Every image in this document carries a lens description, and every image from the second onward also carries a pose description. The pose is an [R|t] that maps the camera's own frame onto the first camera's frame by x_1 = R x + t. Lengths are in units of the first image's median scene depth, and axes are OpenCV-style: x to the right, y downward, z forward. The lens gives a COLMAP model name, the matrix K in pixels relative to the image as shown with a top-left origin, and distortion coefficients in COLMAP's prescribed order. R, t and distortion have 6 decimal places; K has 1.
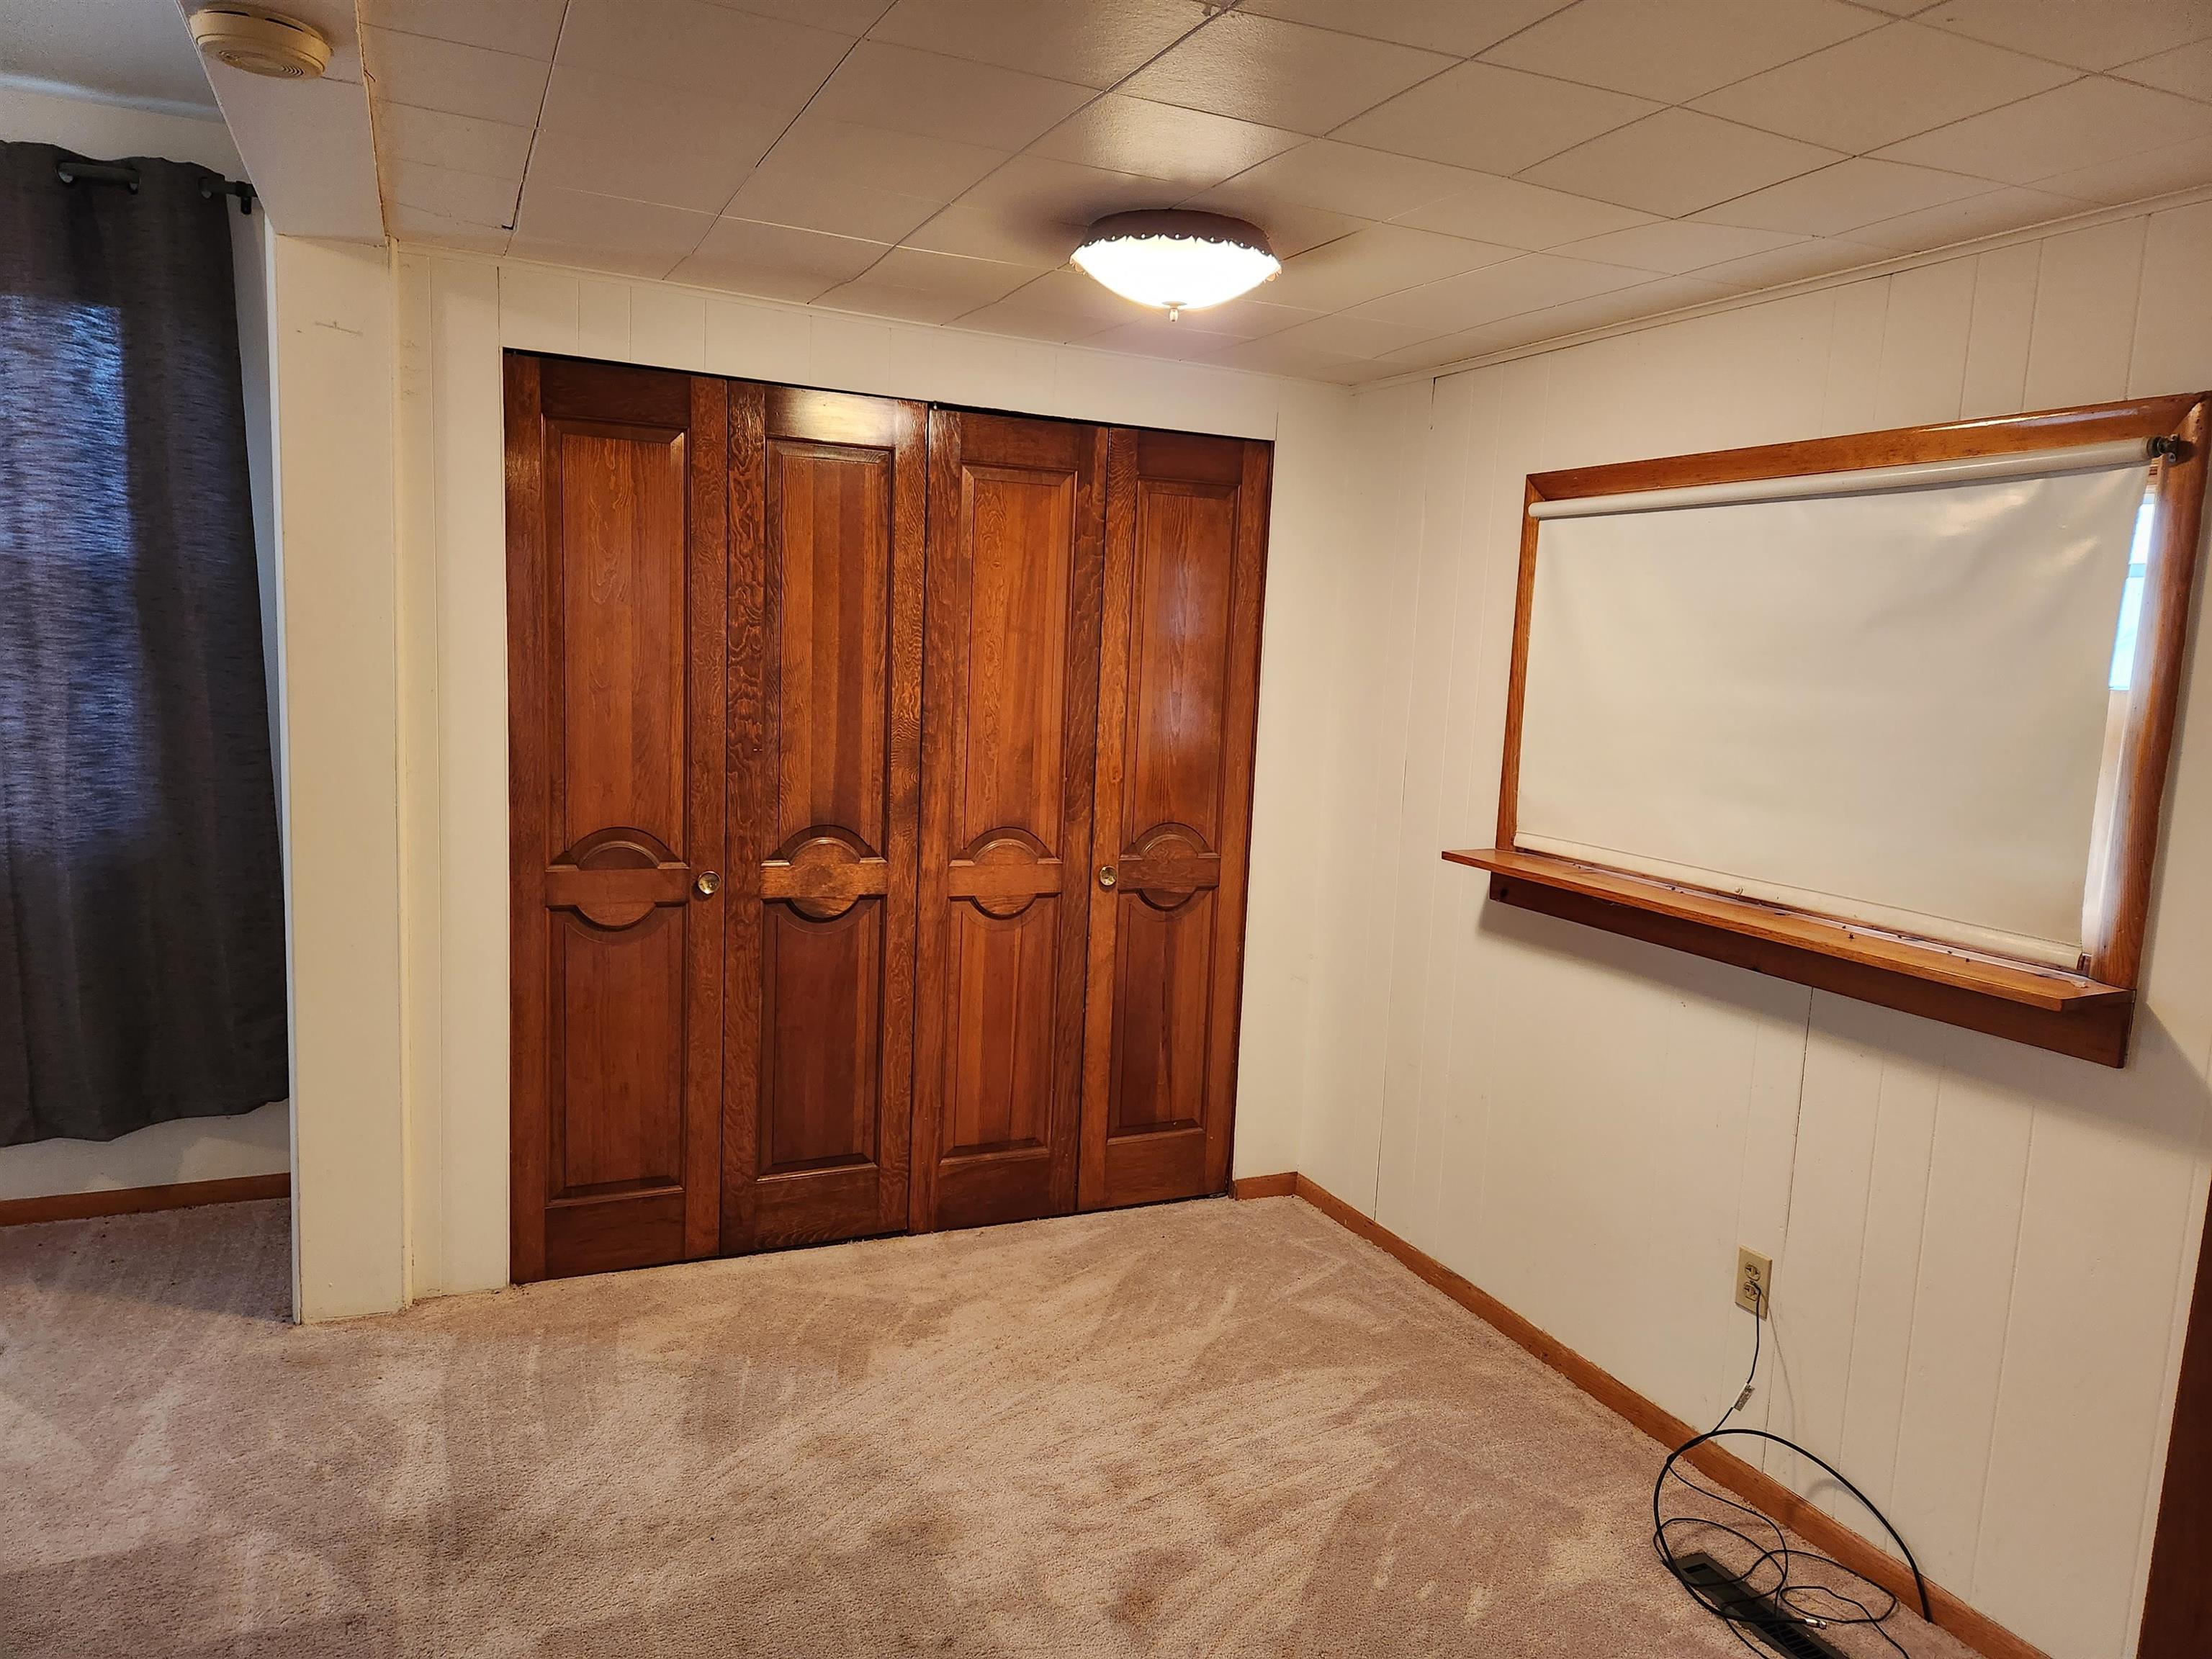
lens RADIAL K [[1477.8, 0, 1114.0], [0, 1477.8, 817.6], [0, 0, 1]] dist [0.076998, -0.068923]
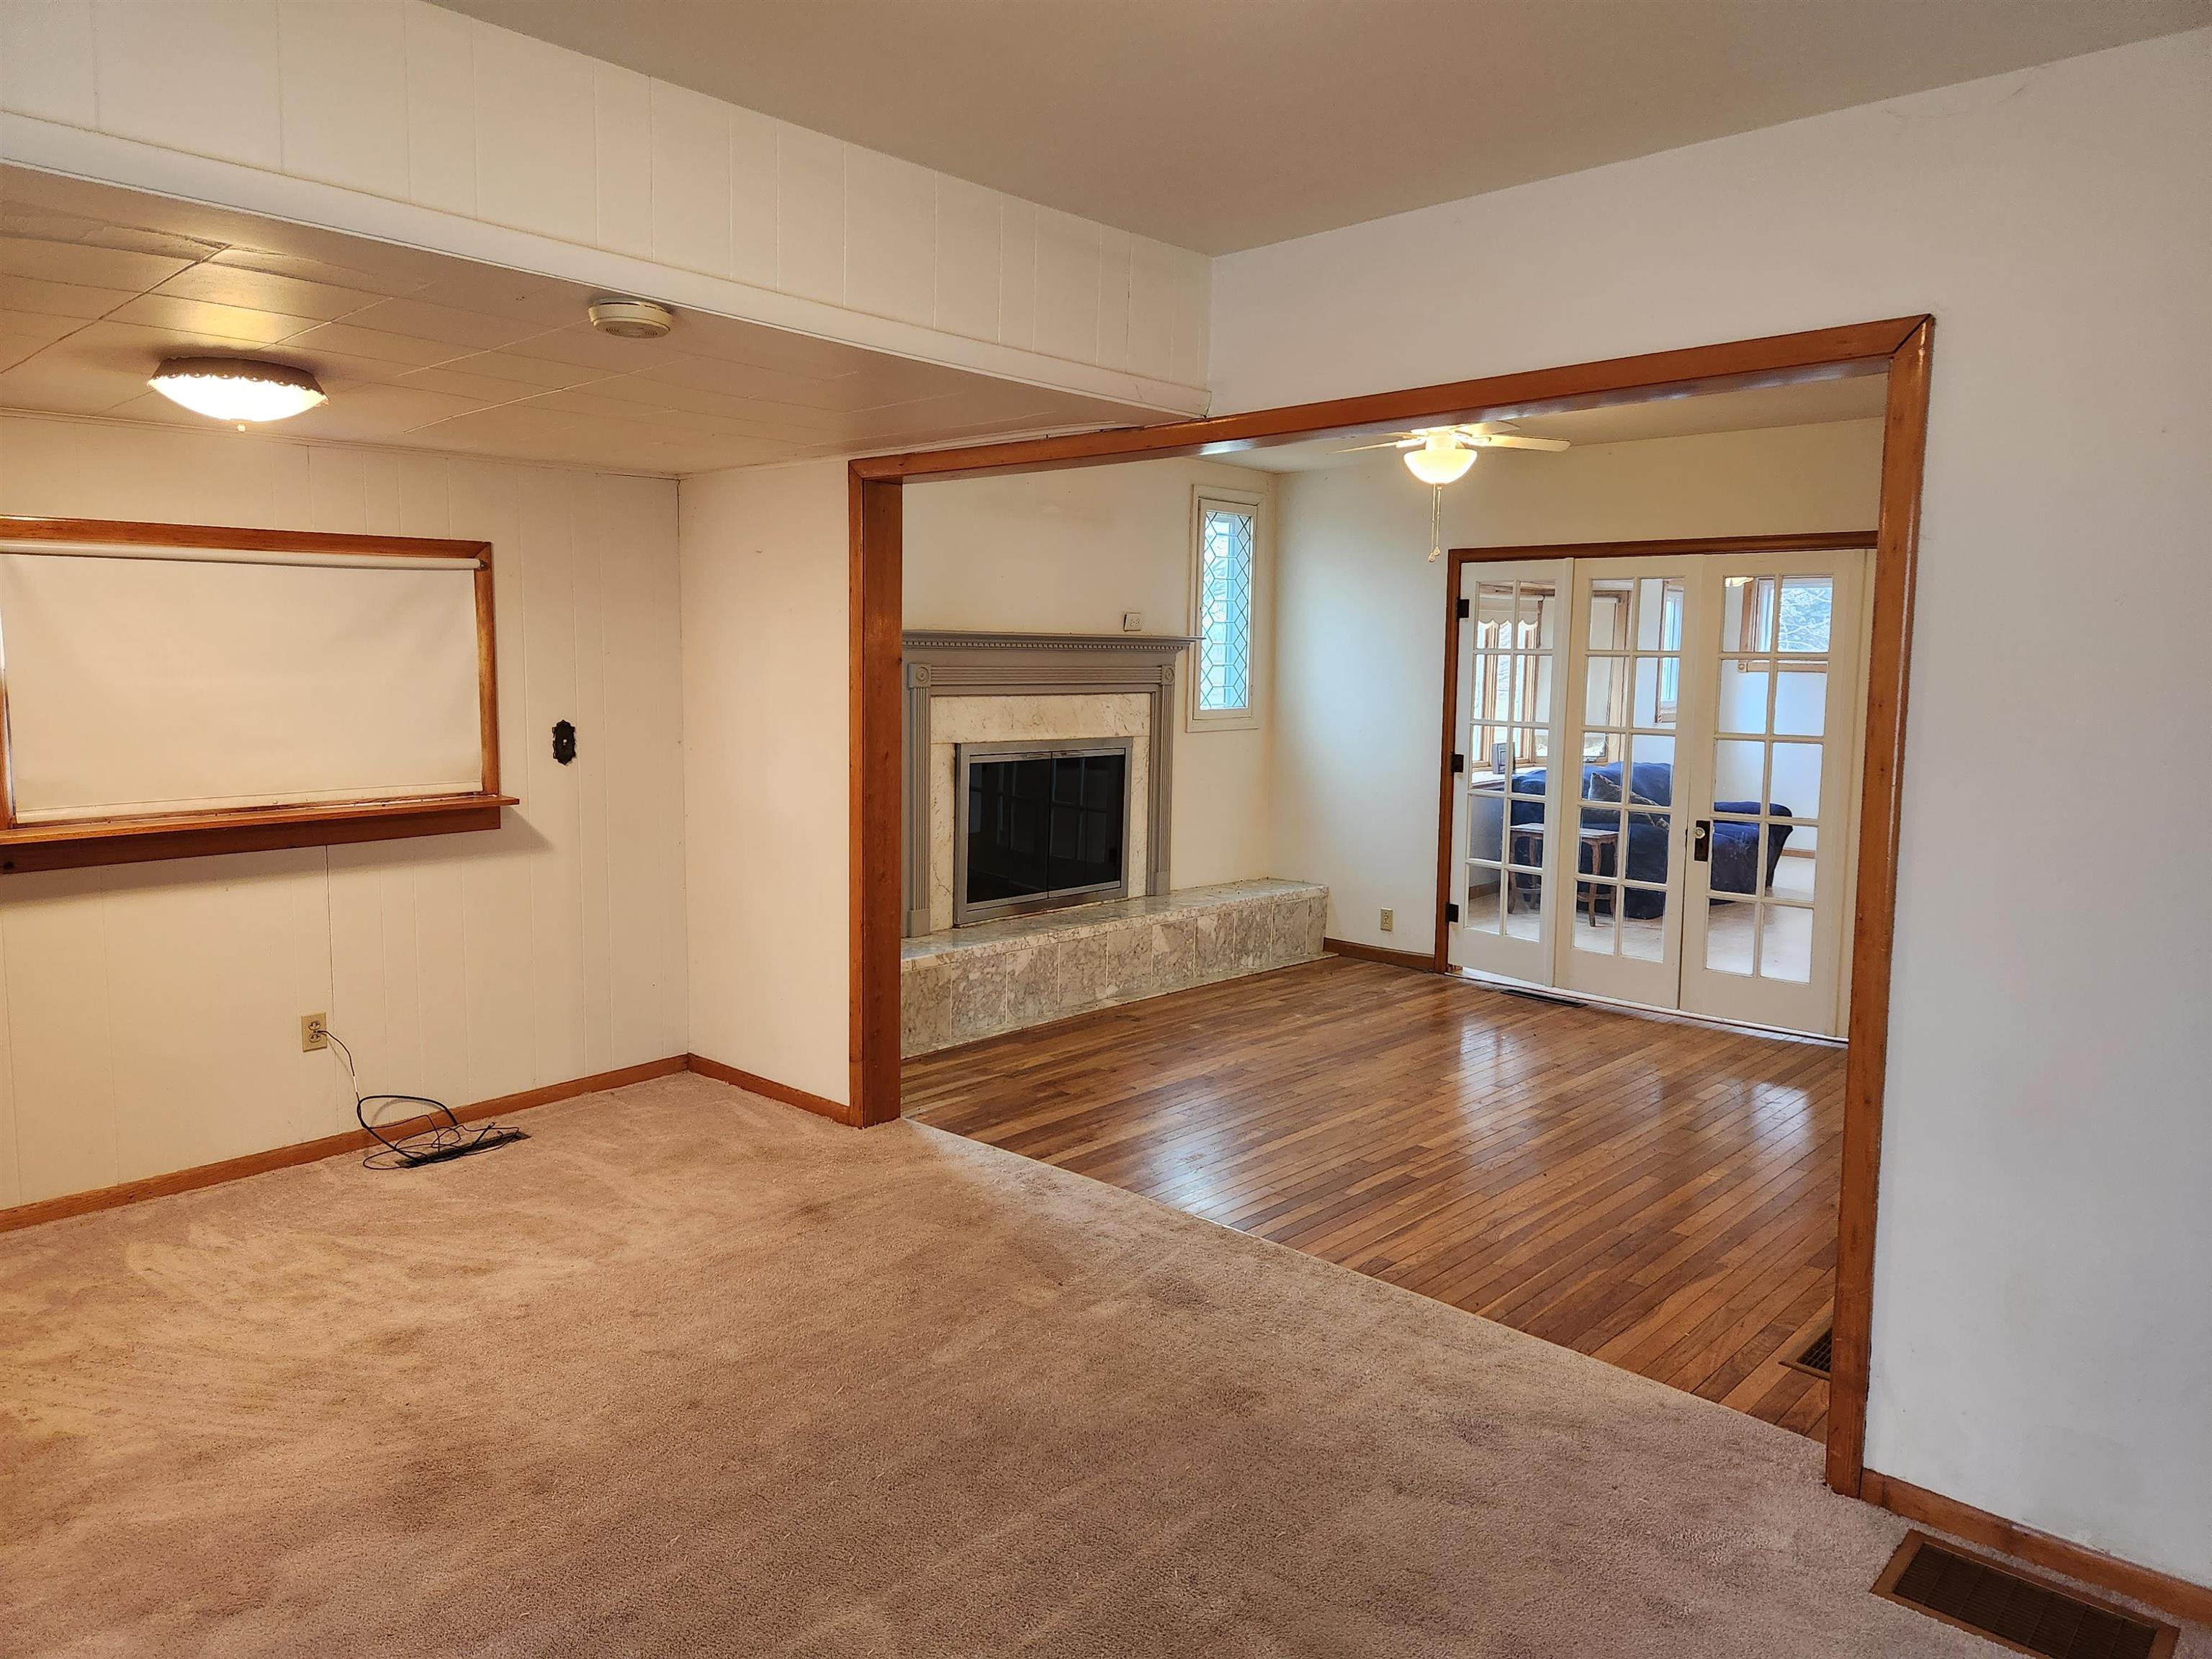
lens RADIAL K [[1477.8, 0, 1103.9], [0, 1477.8, 825.1], [0, 0, 1]] dist [0.076998, -0.068923]
pose [[-0.379162, -0.148657, 0.913311, -1.366358], [0.095127, 0.975520, 0.198274, -0.158666], [-0.920428, 0.162058, -0.355739, 0.730600]]
